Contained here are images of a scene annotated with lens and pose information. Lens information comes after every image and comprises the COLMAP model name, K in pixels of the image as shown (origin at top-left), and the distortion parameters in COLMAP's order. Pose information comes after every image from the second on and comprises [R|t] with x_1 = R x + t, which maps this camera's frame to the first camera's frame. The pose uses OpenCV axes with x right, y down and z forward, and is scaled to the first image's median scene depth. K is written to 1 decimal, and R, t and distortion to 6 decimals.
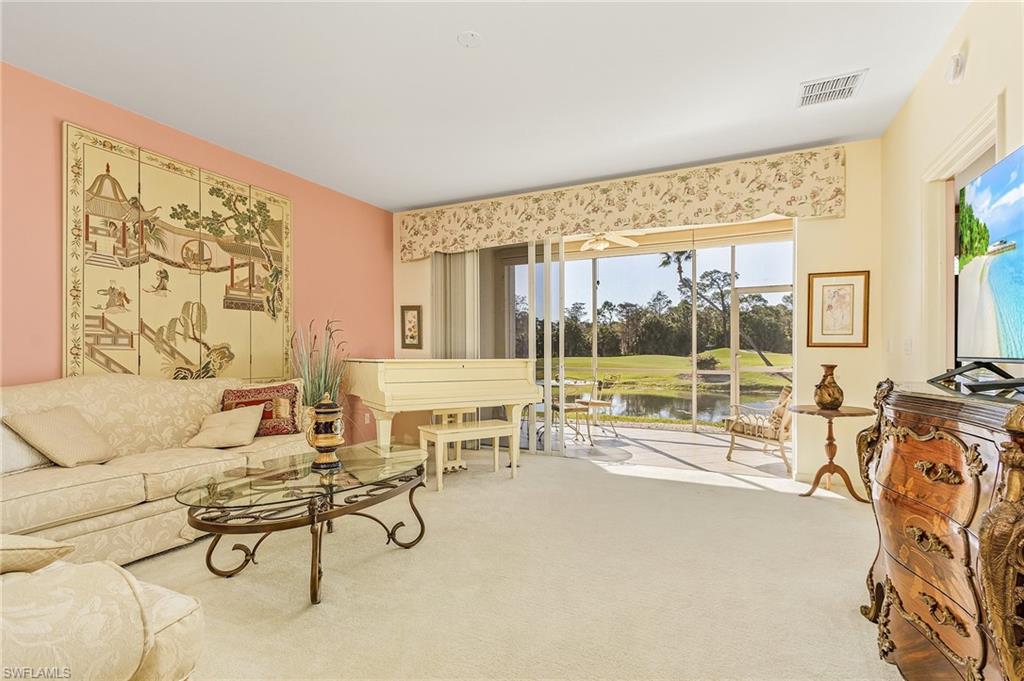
lens RADIAL K [[473.8, 0, 524.4], [0, 473.8, 355.0], [0, 0, 1]] dist [0.005857, -0.002198]
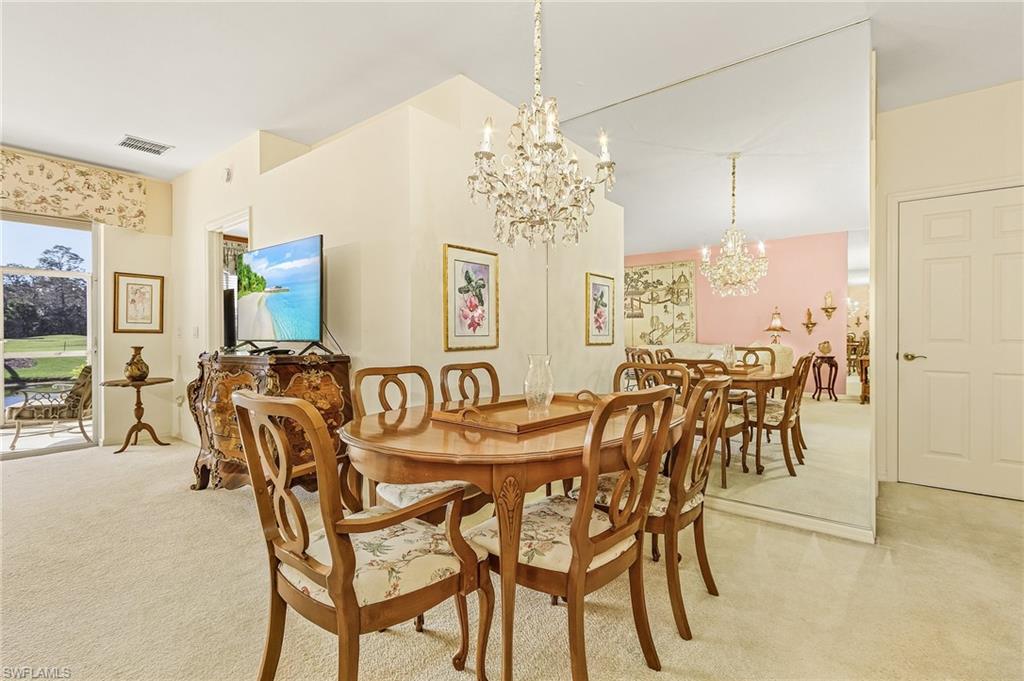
lens RADIAL K [[473.8, 0, 508.0], [0, 473.8, 340.1], [0, 0, 1]] dist [0.005857, -0.002198]
pose [[0.234237, -0.008036, 0.972146, -0.366271], [0.009255, 0.999939, 0.006035, 0.004519], [-0.972135, 0.007583, 0.234298, -0.273859]]
